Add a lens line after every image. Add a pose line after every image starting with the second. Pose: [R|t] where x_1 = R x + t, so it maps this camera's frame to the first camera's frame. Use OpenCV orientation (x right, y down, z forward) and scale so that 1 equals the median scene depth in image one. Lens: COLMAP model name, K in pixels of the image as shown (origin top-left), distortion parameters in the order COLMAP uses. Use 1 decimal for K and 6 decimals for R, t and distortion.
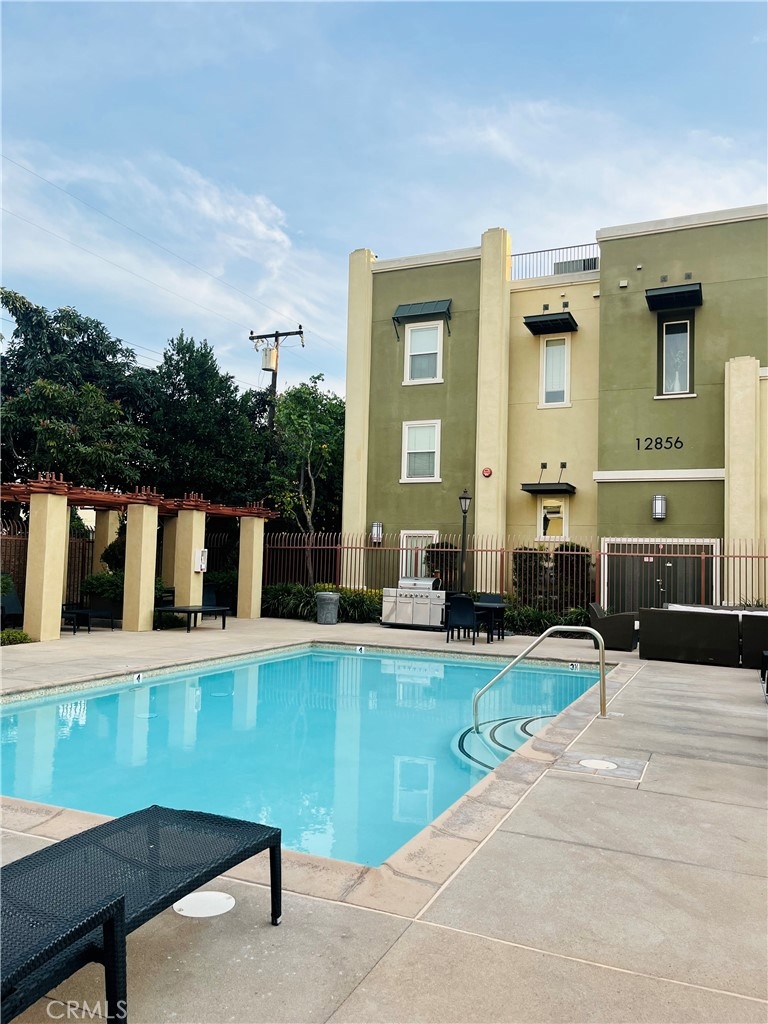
lens RADIAL K [[794.1, 0, 379.0], [0, 794.1, 518.0], [0, 0, 1]] dist [0.013600, 0.001703]
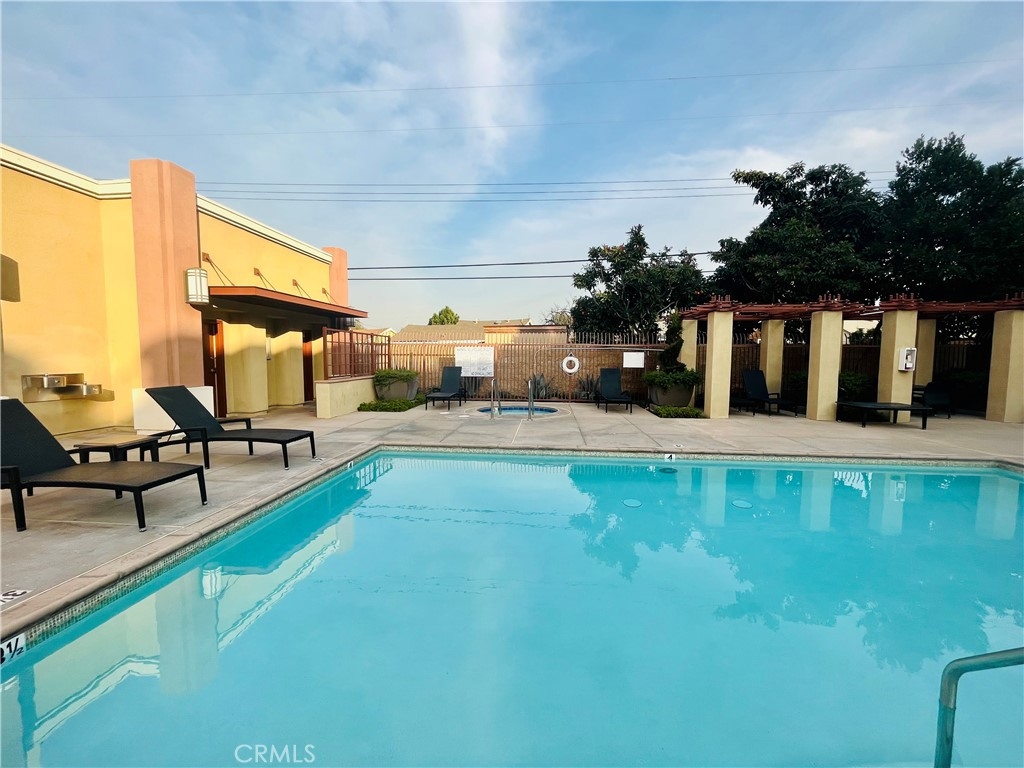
lens RADIAL K [[424.6, 0, 510.0], [0, 424.6, 375.2], [0, 0, 1]] dist [0.000053, 0.000174]
pose [[0.301276, 0.023296, -0.953252, 0.123310], [0.057375, 0.997447, 0.042510, 0.018884], [0.951809, -0.067500, 0.299170, 0.308961]]
